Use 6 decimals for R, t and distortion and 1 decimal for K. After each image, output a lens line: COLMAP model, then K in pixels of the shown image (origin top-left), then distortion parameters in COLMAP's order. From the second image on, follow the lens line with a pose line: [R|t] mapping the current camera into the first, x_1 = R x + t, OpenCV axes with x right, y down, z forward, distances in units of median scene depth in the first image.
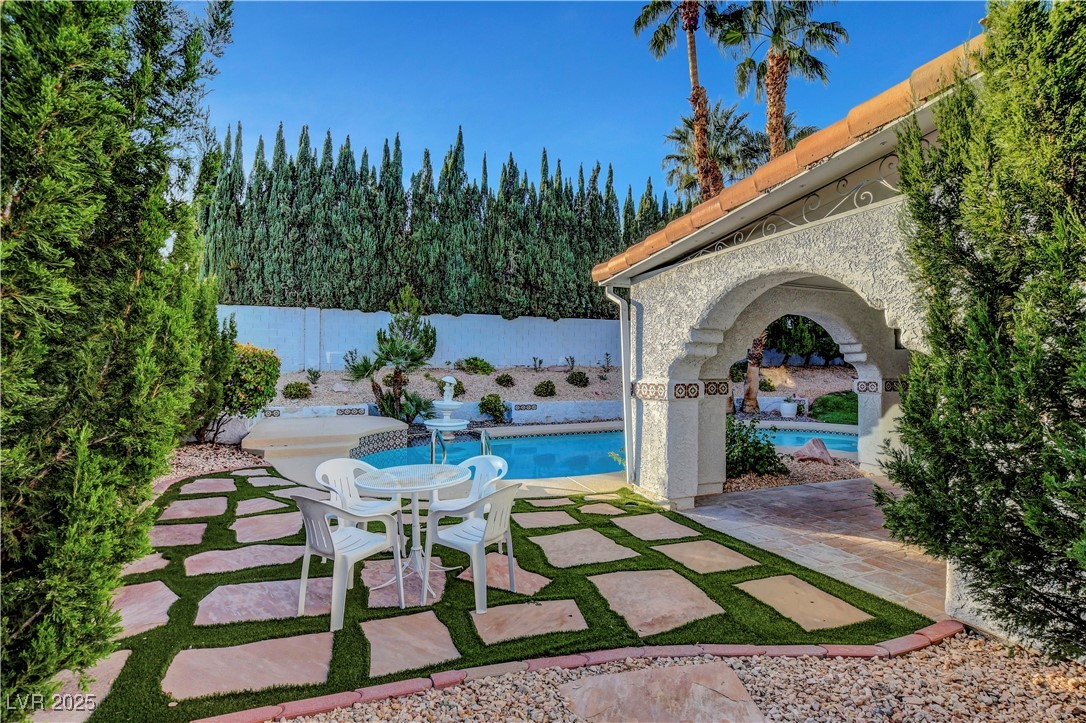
lens RADIAL K [[491.1, 0, 559.1], [0, 491.1, 362.3], [0, 0, 1]] dist [-0.025228, 0.000645]
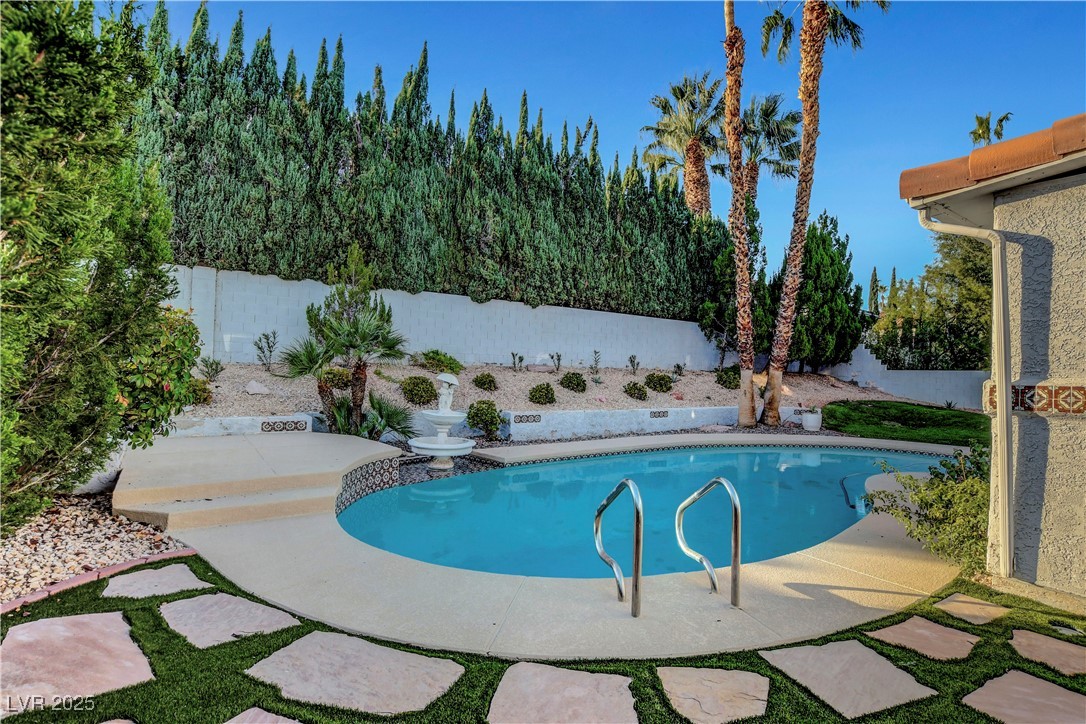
lens RADIAL K [[529.2, 0, 569.2], [0, 529.2, 361.8], [0, 0, 1]] dist [-0.023780, -0.001404]
pose [[0.978978, 0.025569, 0.202357, -0.142425], [-0.024028, 0.999661, -0.010068, 0.011086], [-0.202545, 0.004994, 0.979260, 0.180761]]
